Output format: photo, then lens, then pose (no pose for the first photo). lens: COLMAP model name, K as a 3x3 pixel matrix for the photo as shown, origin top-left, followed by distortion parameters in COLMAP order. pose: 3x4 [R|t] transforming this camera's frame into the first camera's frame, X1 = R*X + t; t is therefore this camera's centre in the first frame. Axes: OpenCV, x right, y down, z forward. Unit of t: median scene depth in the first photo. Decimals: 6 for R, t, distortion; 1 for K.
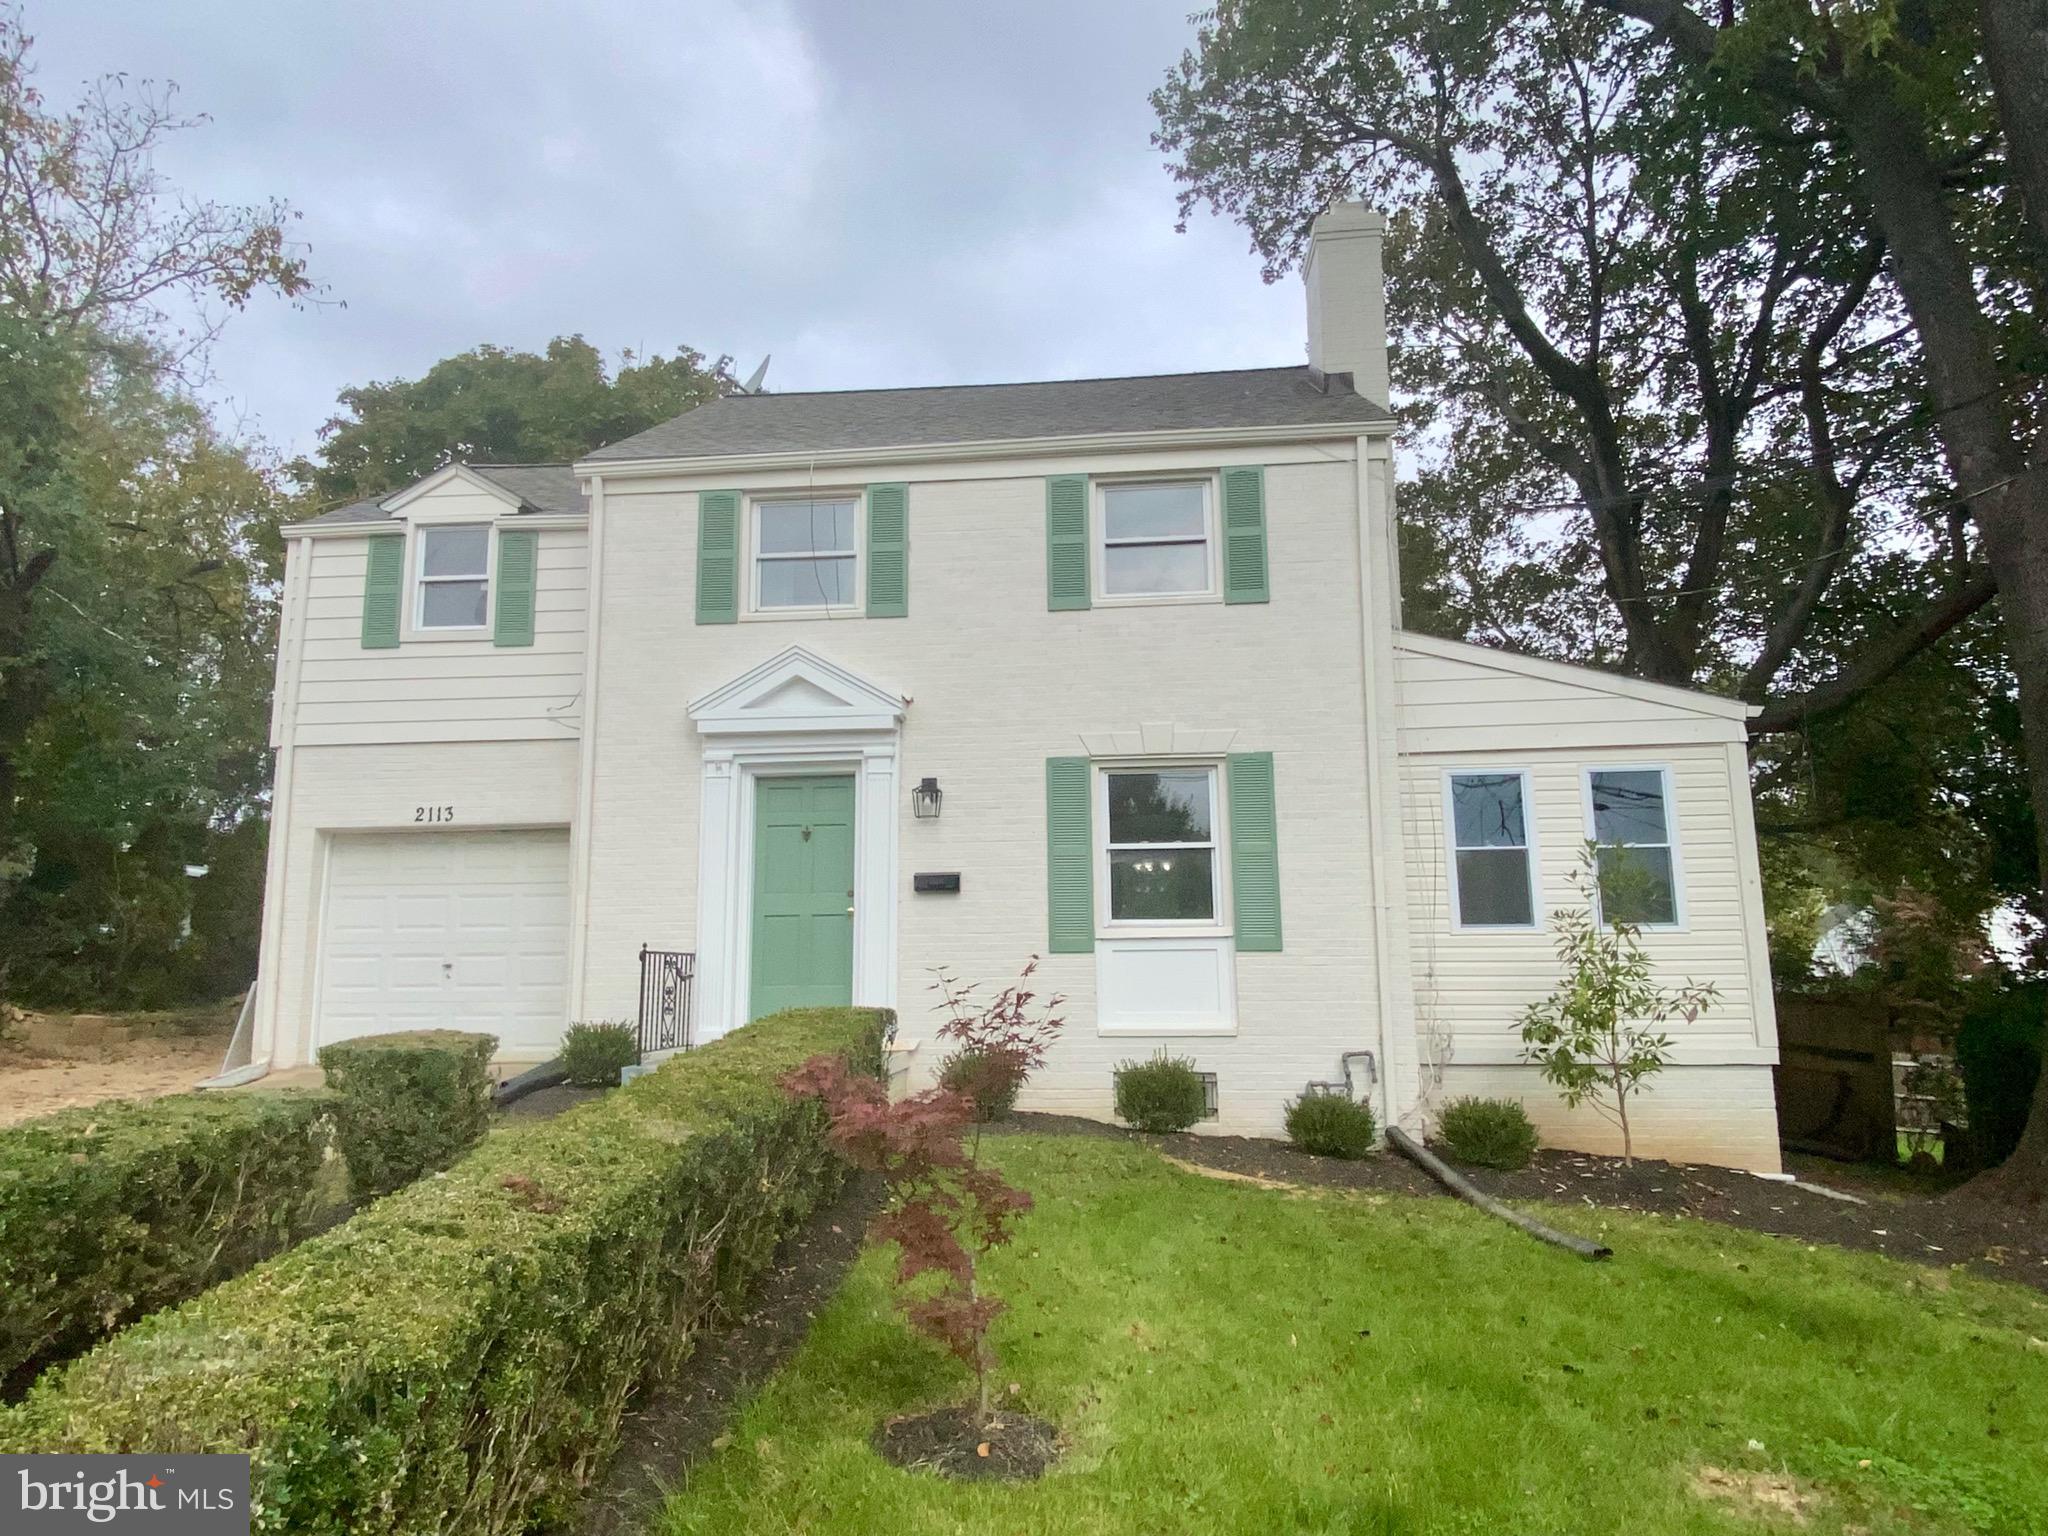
lens RADIAL K [[1259.5, 0, 1025.9], [0, 1259.5, 775.4], [0, 0, 1]] dist [0.042267, -0.000064]
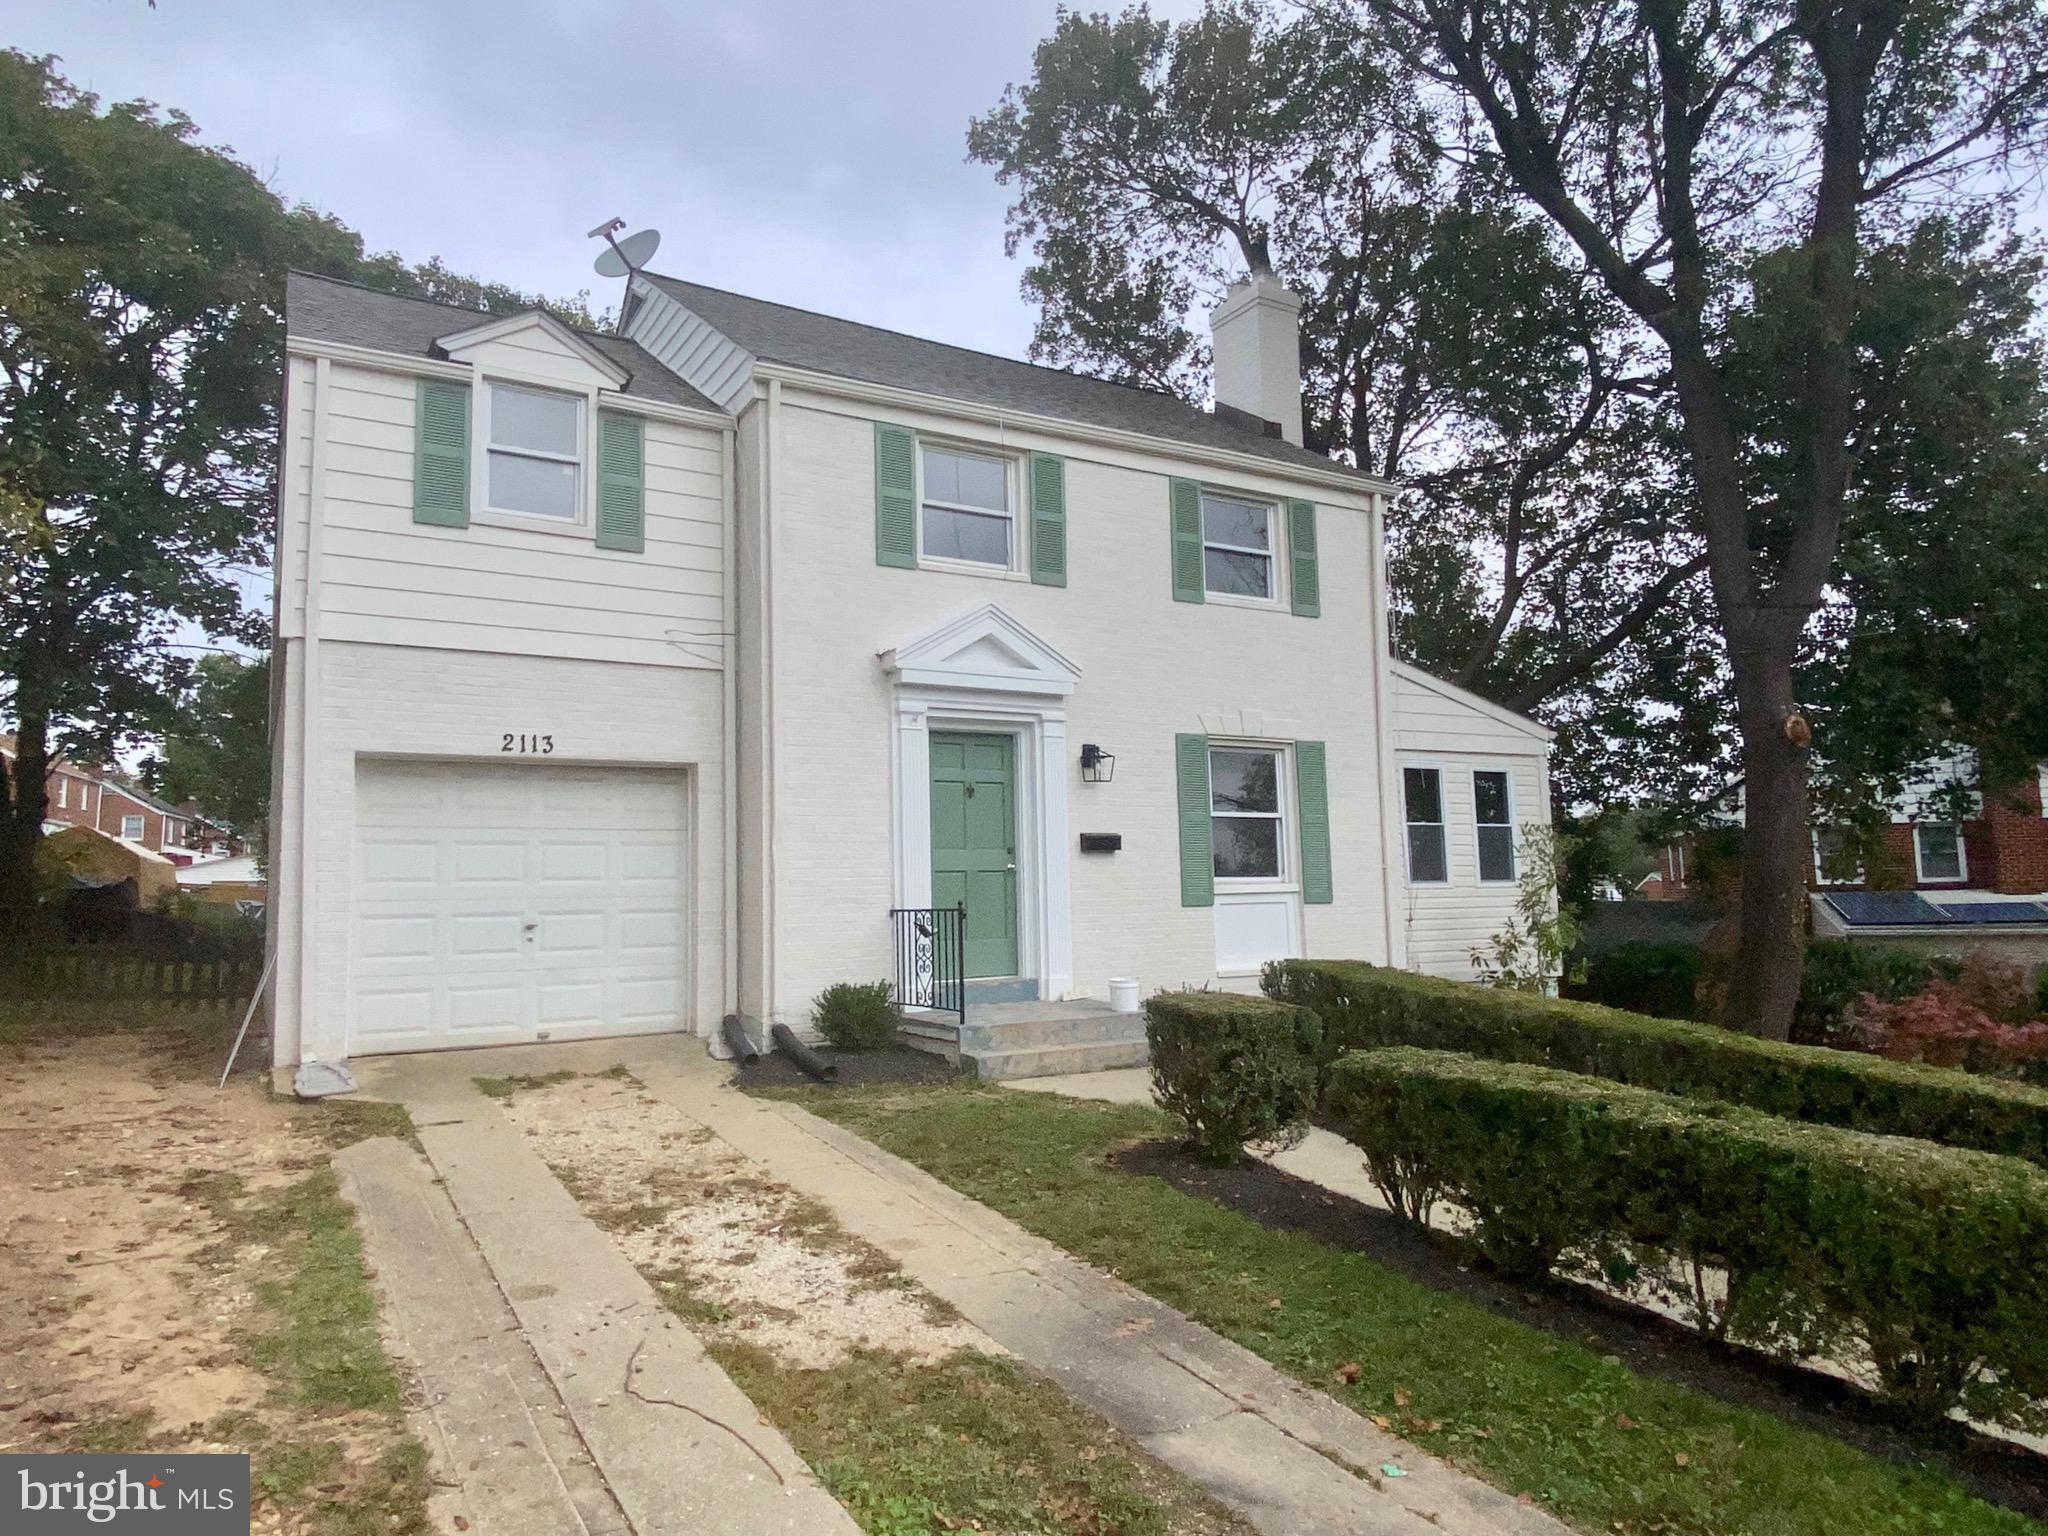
lens RADIAL K [[1259.5, 0, 1027.7], [0, 1259.5, 766.4], [0, 0, 1]] dist [0.042267, -0.000064]
pose [[0.813462, 0.052181, 0.579273, -0.716764], [-0.082225, 0.996282, 0.025722, -0.002465], [-0.575777, -0.068555, 0.814728, 0.155802]]
